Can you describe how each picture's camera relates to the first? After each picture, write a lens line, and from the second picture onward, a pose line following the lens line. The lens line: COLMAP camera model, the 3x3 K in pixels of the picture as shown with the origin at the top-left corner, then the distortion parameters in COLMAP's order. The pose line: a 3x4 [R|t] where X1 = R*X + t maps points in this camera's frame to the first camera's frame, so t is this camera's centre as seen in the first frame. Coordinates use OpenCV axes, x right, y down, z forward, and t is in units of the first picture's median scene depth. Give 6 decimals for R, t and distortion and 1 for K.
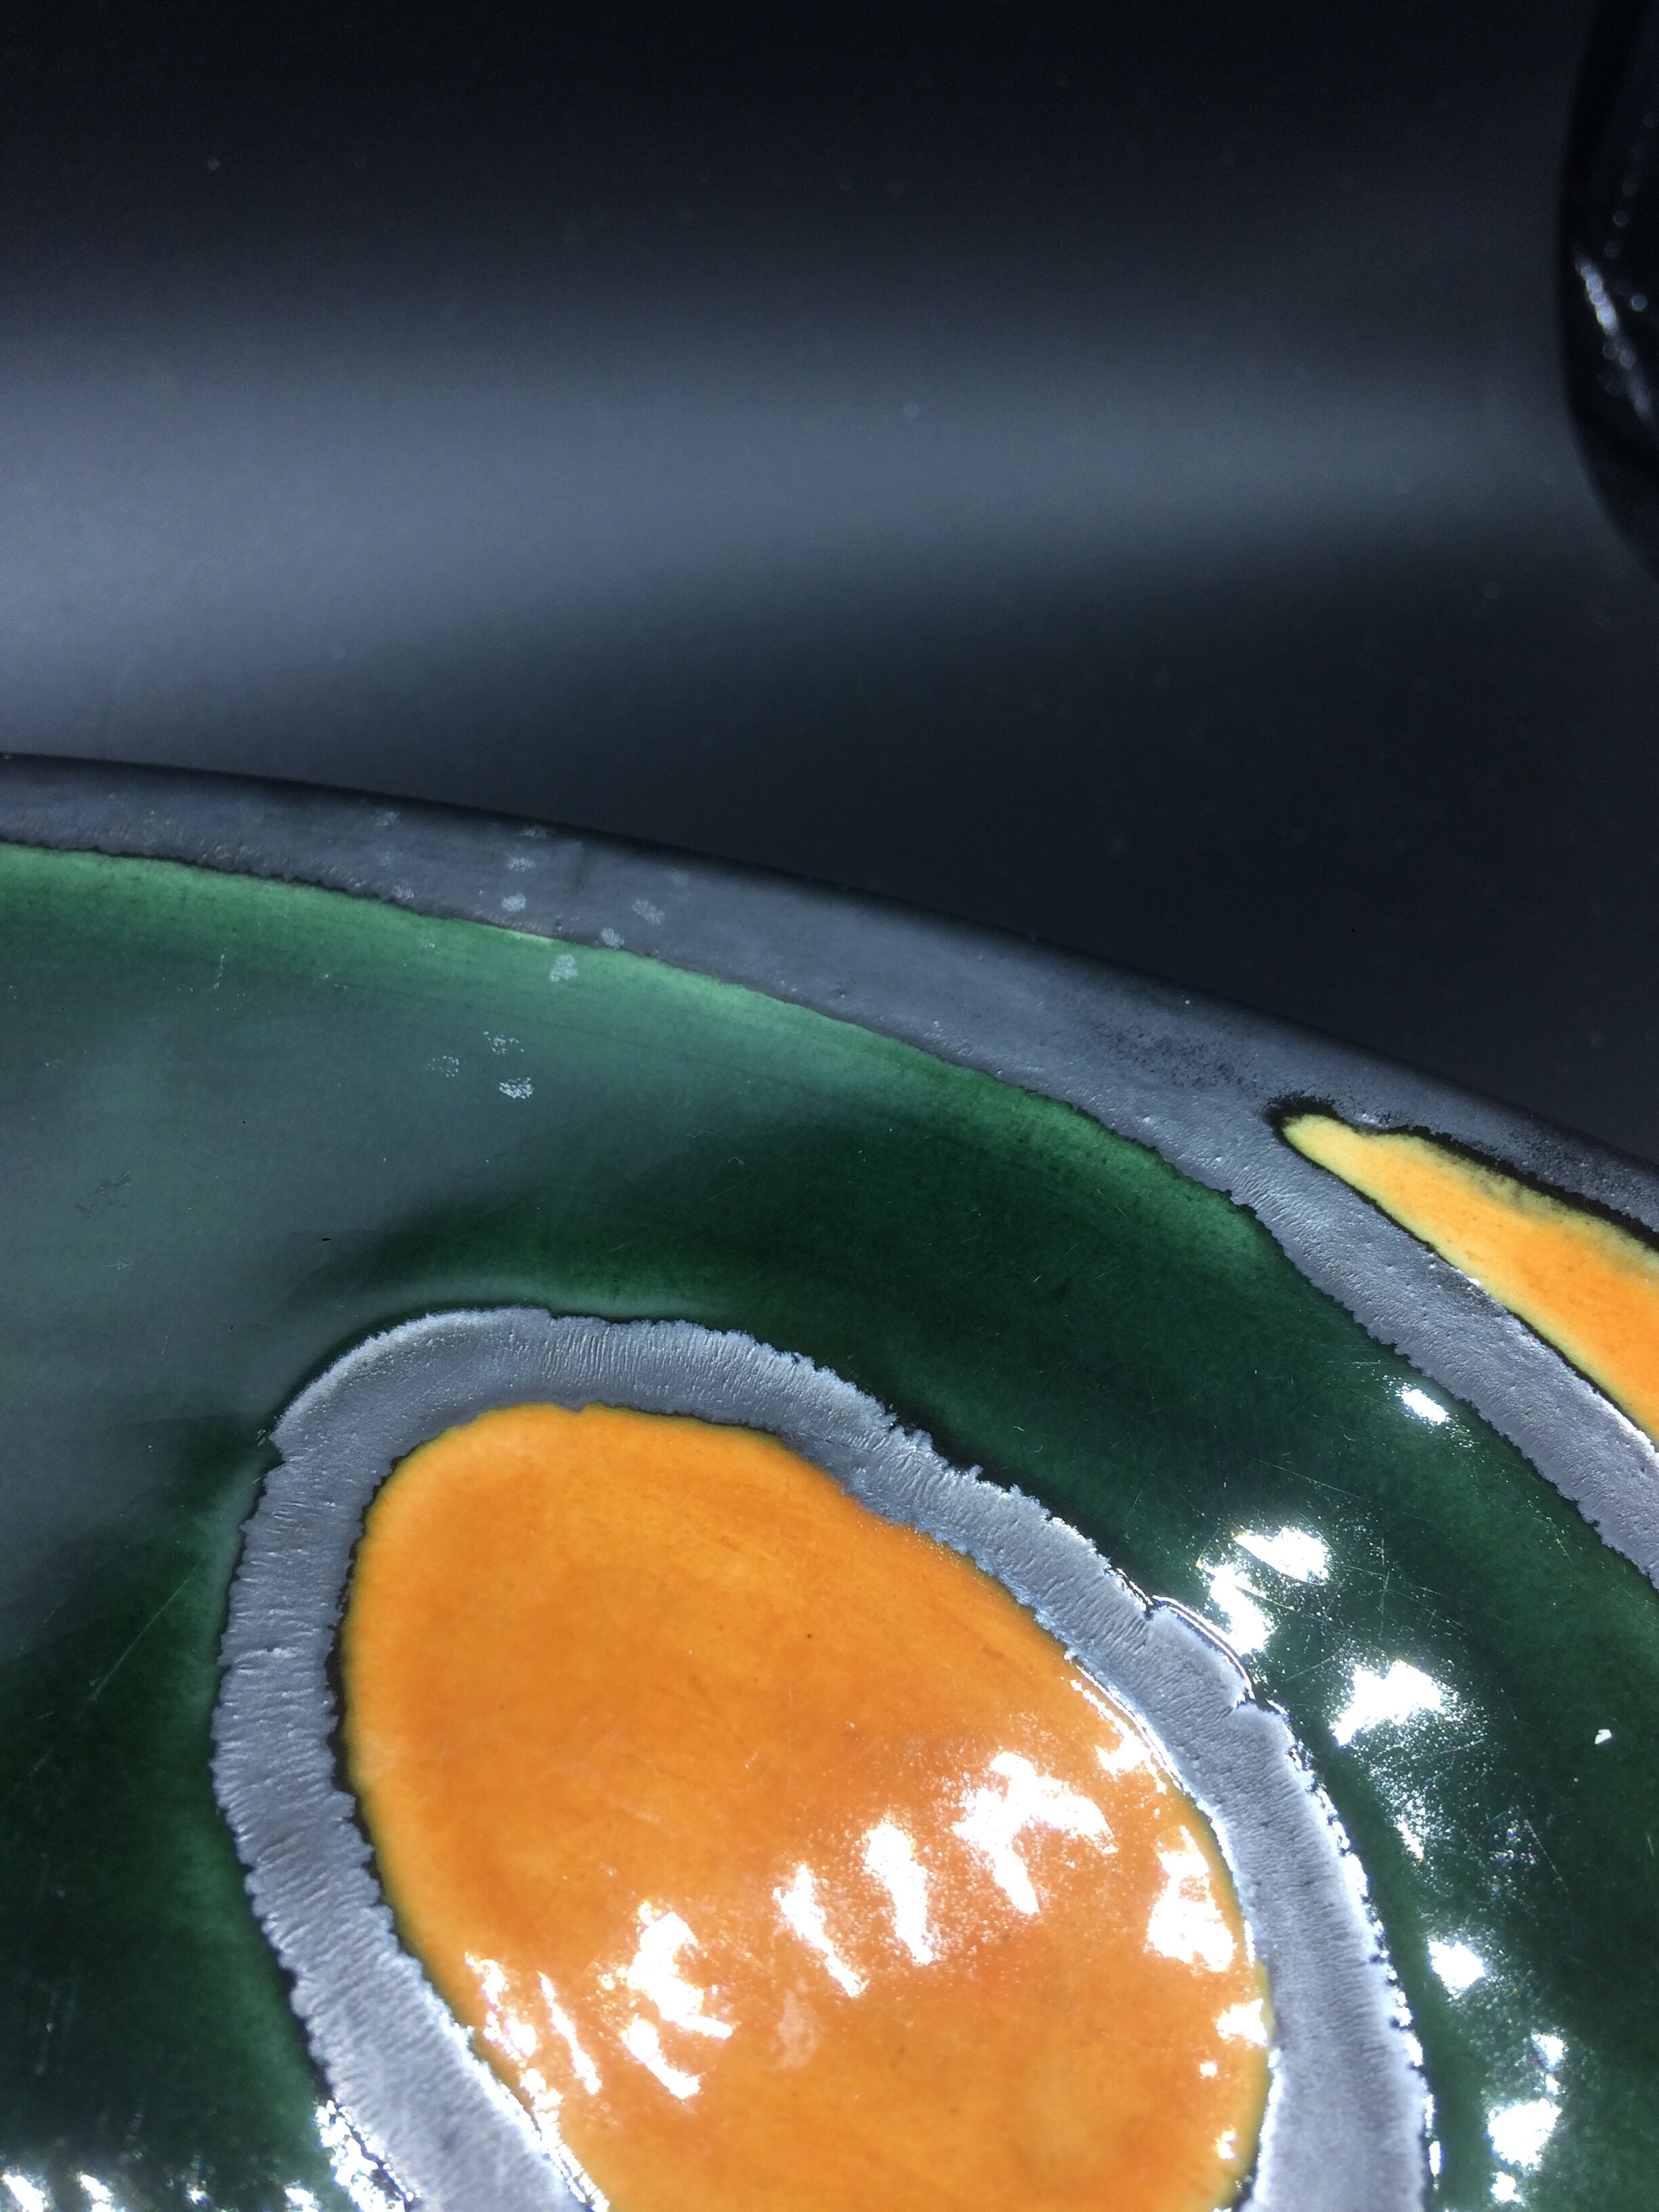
lens RADIAL K [[1966.3, 0, 821.6], [0, 1966.3, 1119.4], [0, 0, 1]] dist [0.083027, -0.114975]
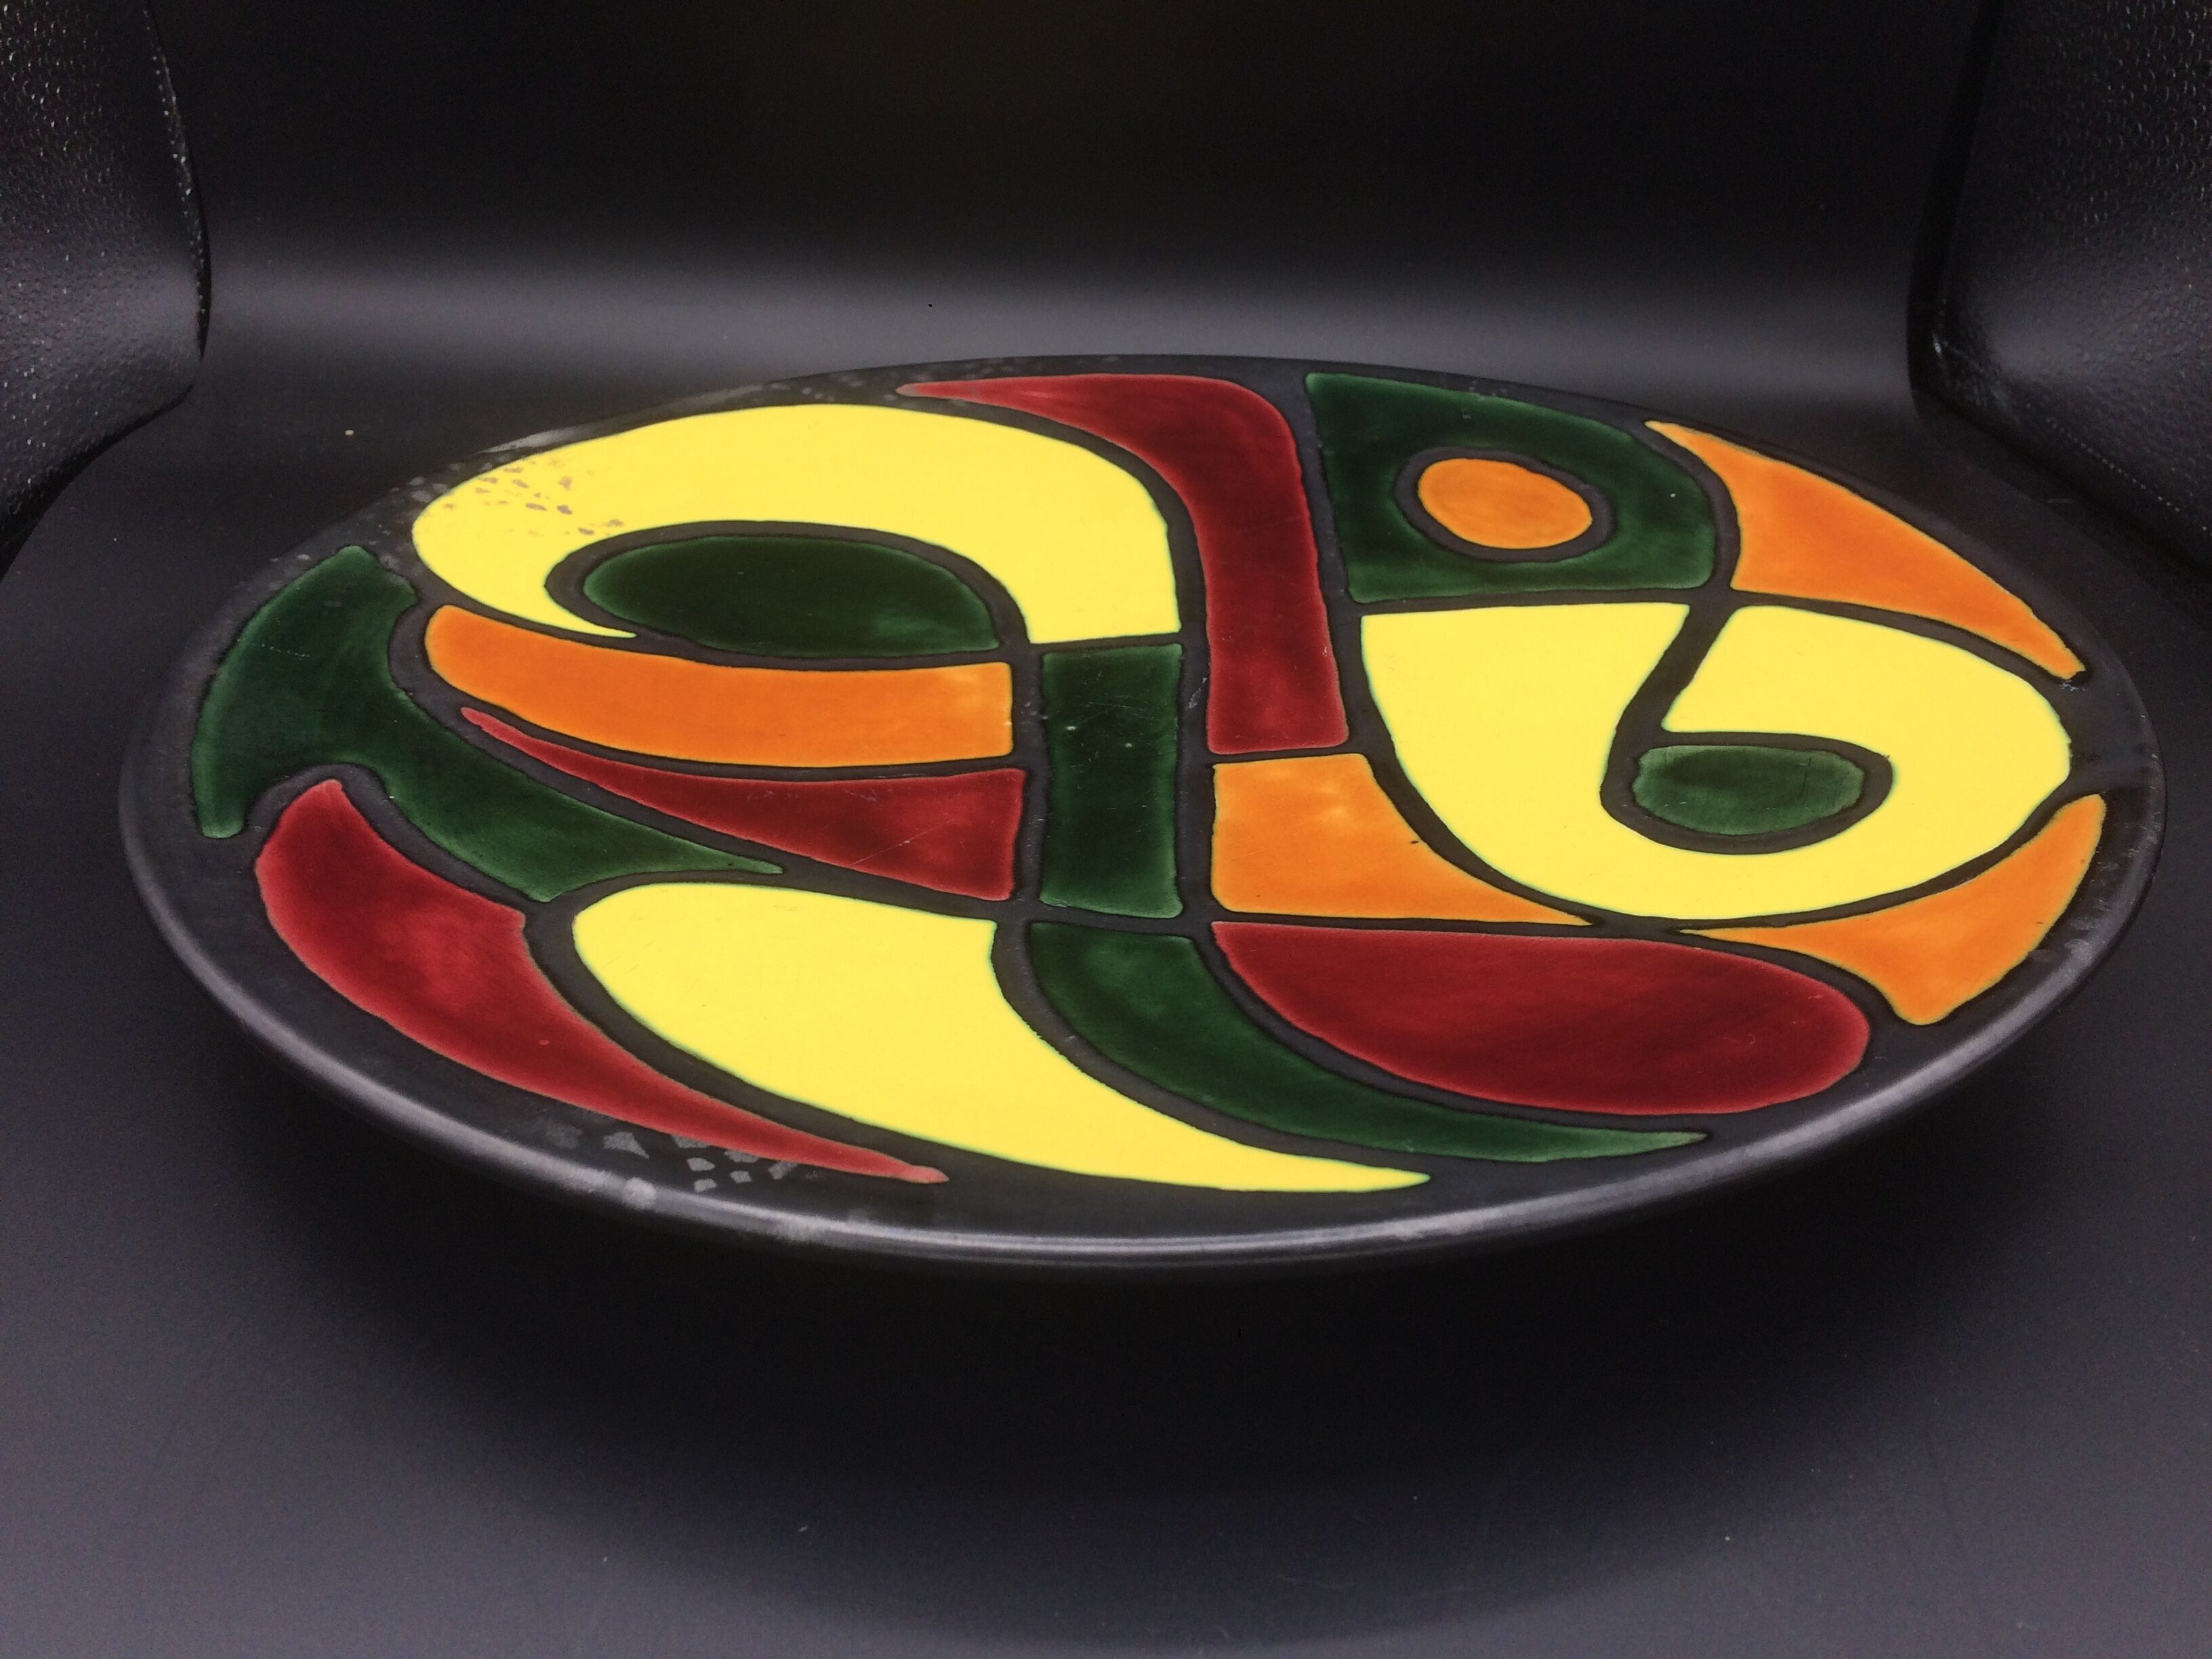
lens RADIAL K [[1966.3, 0, 1097.5], [0, 1966.3, 822.3], [0, 0, 1]] dist [0.083027, -0.114975]
pose [[0.939466, 0.102954, -0.326810, 0.582634], [-0.191450, 0.948740, -0.251475, 2.032400], [0.284168, 0.298820, 0.911019, -2.870153]]
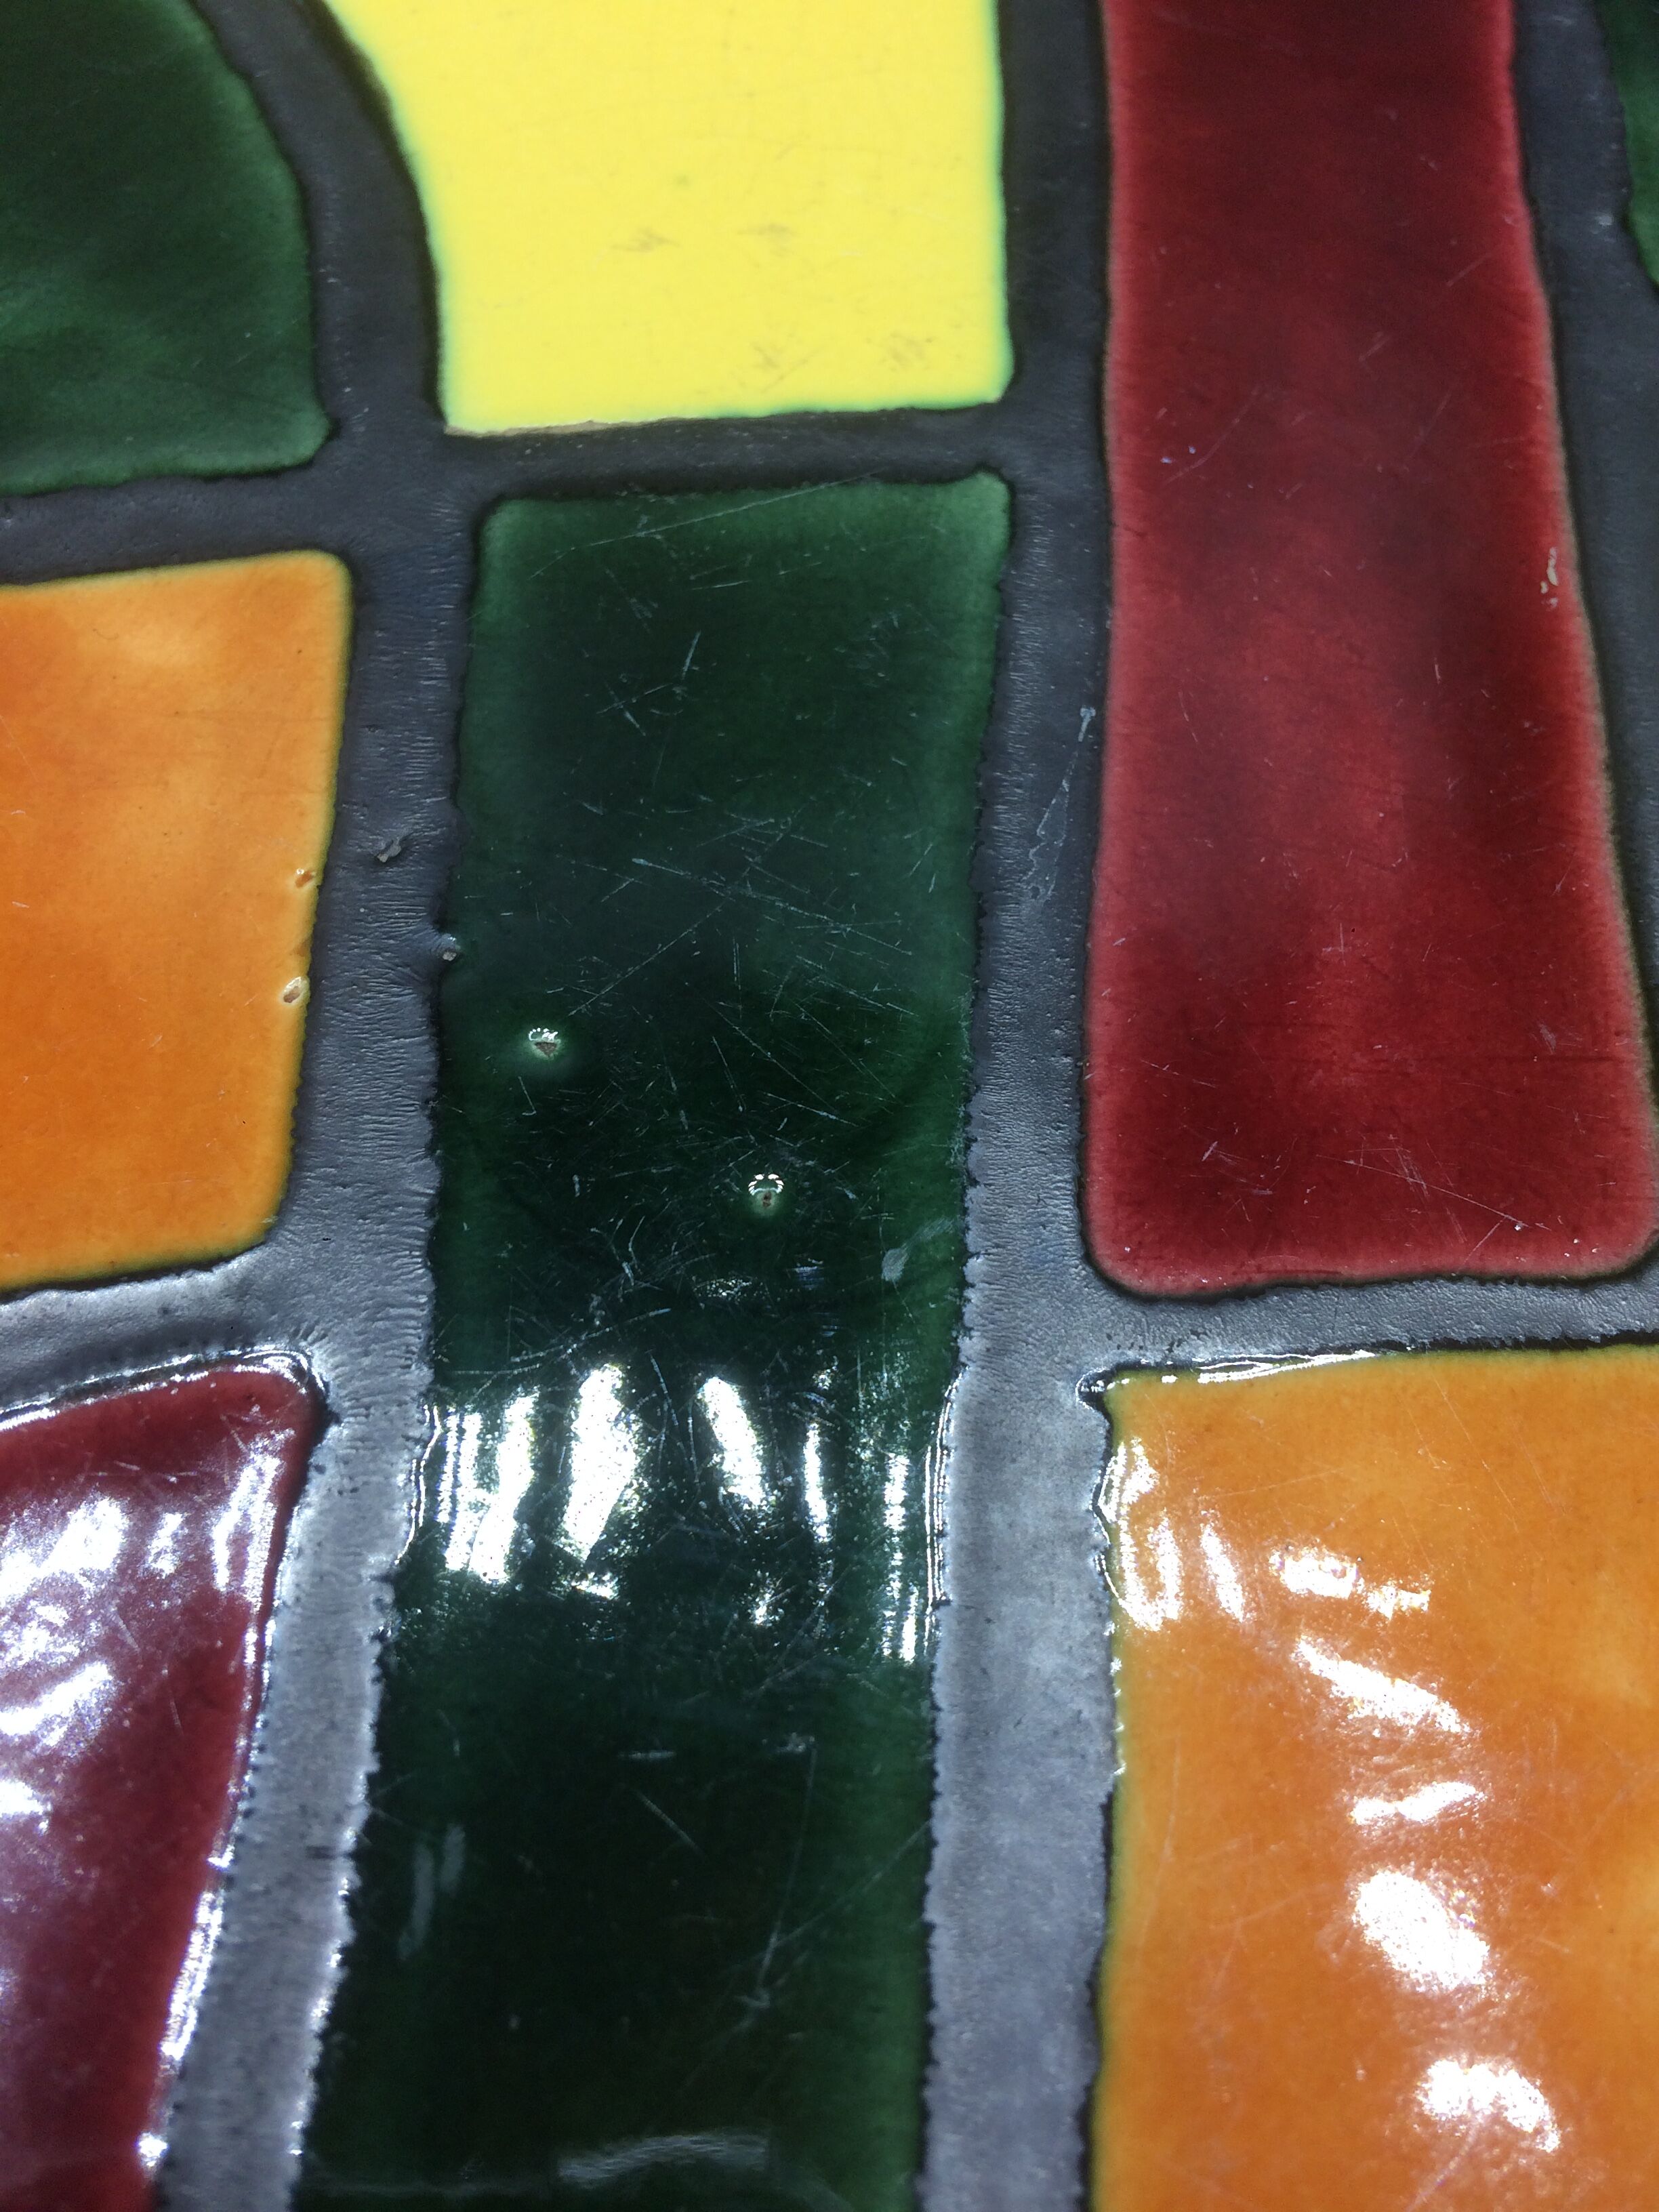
lens RADIAL K [[1966.3, 0, 816.8], [0, 1966.3, 1109.8], [0, 0, 1]] dist [0.083027, -0.114975]
pose [[0.930040, 0.310817, -0.196004, -0.288394], [-0.243145, 0.920478, 0.305941, 0.791162], [0.275509, -0.236880, 0.931656, -0.635942]]
